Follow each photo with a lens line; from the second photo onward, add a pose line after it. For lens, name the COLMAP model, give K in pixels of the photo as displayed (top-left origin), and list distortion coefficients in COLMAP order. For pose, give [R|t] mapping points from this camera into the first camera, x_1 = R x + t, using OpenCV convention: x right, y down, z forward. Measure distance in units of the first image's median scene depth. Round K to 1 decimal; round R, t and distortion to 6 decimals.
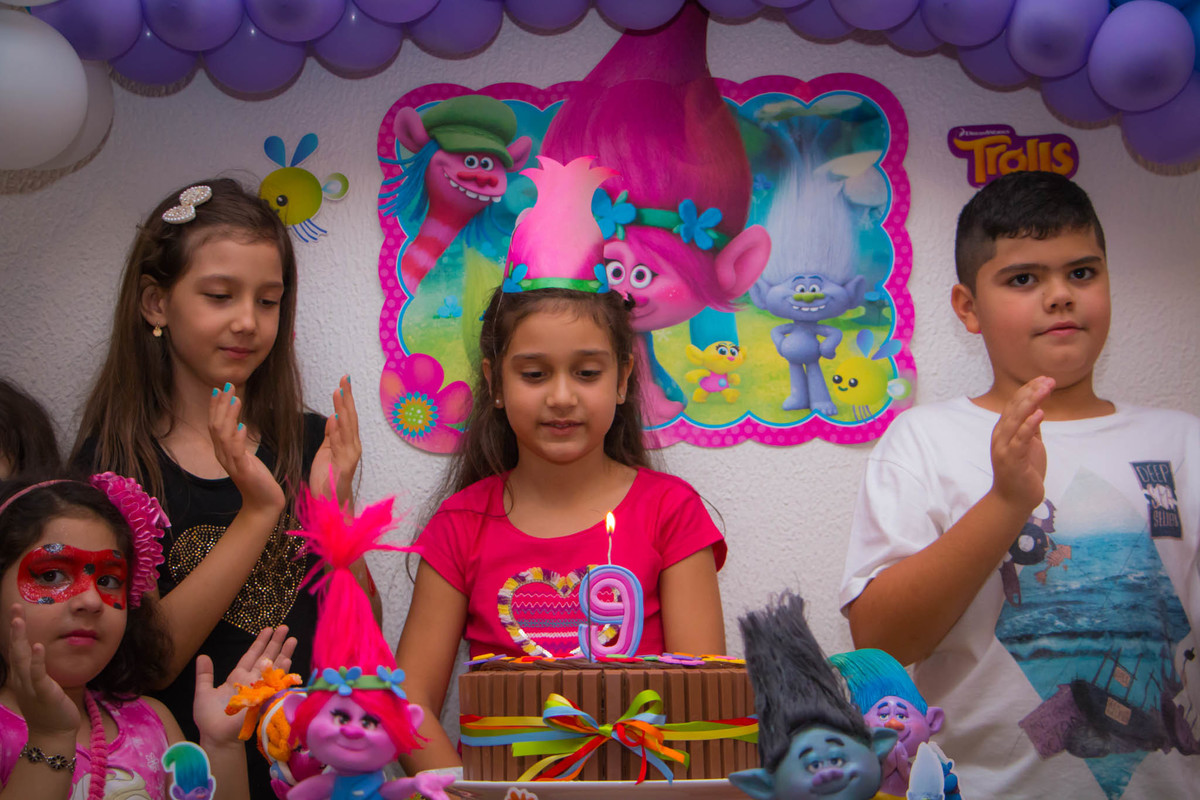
lens RADIAL K [[2144.7, 0, 602.0], [0, 2144.7, 410.6], [0, 0, 1]] dist [0.139033, 0.341081]
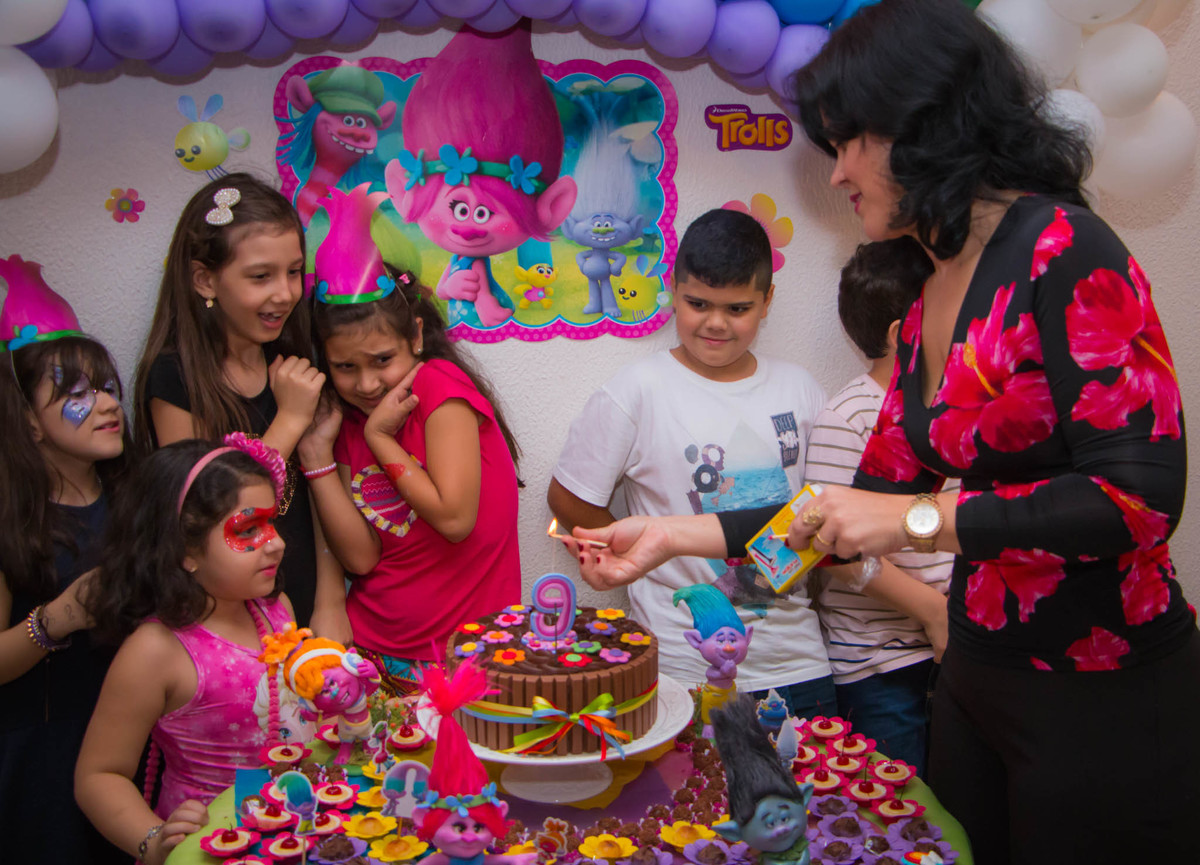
lens RADIAL K [[1504.5, 0, 673.2], [0, 1504.5, 442.5], [0, 0, 1]] dist [-0.071776, 0.250740]
pose [[0.955777, -0.040424, 0.291301, -0.145694], [-0.057113, 0.946138, 0.318687, -0.233031], [-0.288493, -0.321231, 0.901988, 0.081381]]
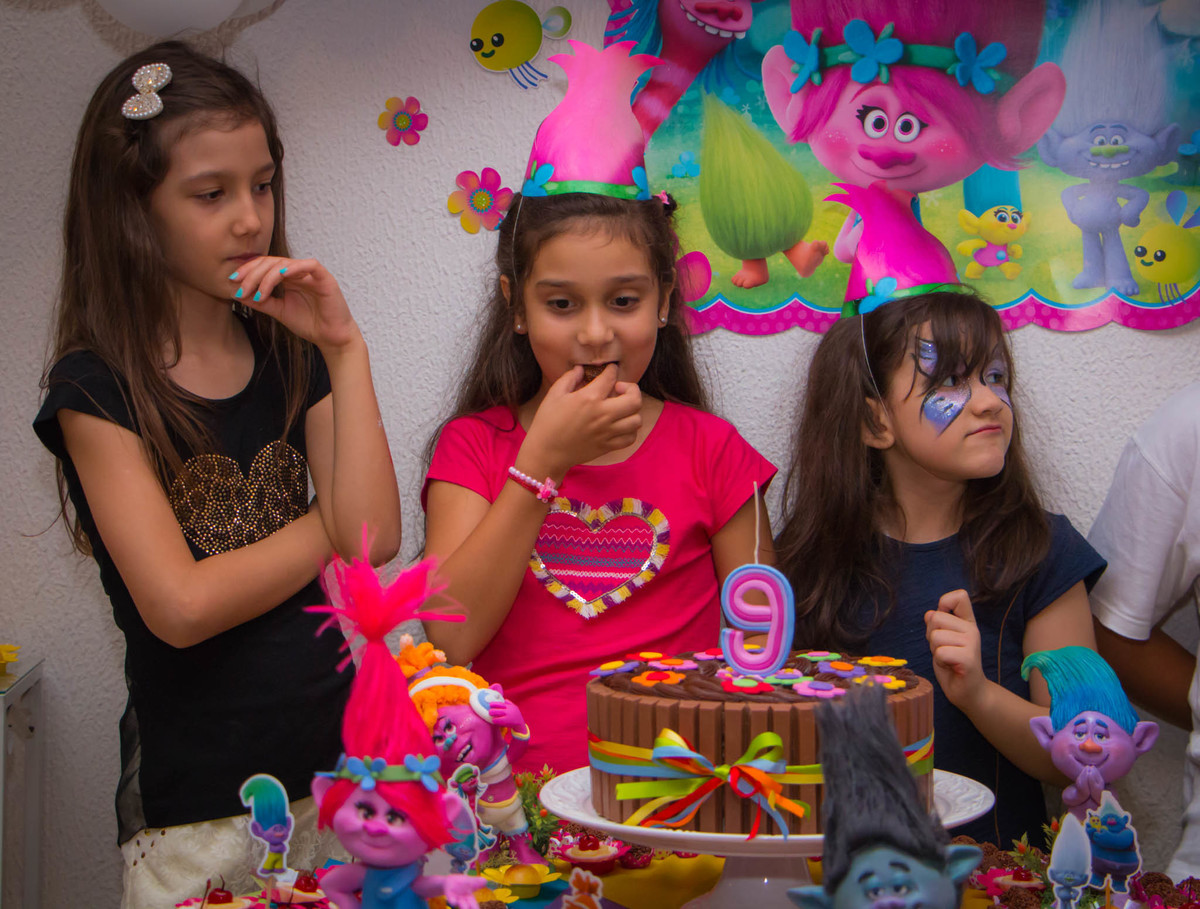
lens RADIAL K [[2473.8, 0, 644.8], [0, 2473.8, 458.9], [0, 0, 1]] dist [0.134133, 0.530689]
pose [[0.980746, 0.020366, -0.194221, 0.110034], [0.013212, 0.985348, 0.170041, -0.102136], [0.194839, -0.169333, 0.966108, 0.012180]]
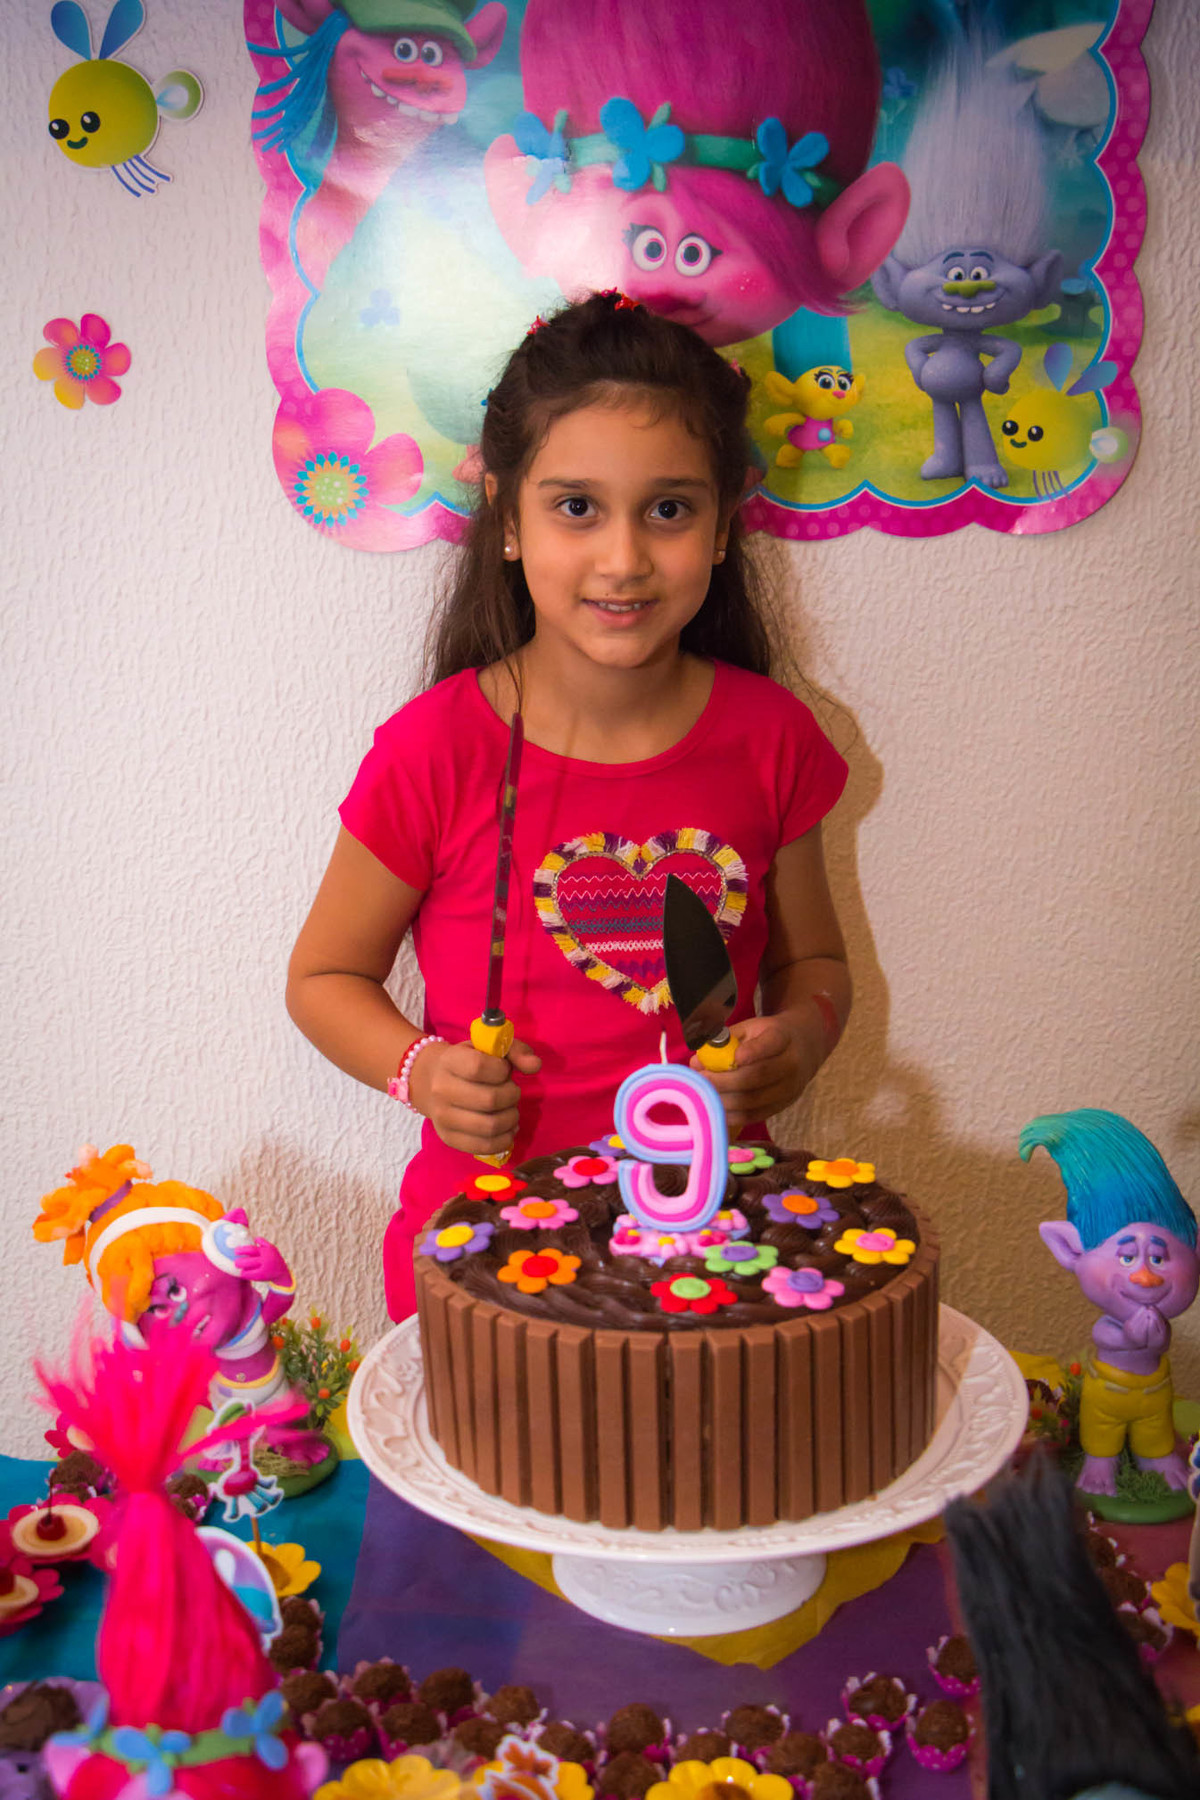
lens RADIAL K [[2419.1, 0, 597.0], [0, 2419.1, 893.4], [0, 0, 1]] dist [-0.036313, 0.494881]
pose [[0.999943, -0.010717, -0.000363, -0.010710], [0.010116, 0.931569, 0.363425, -0.143721], [-0.003557, -0.363408, 0.931623, 0.300678]]
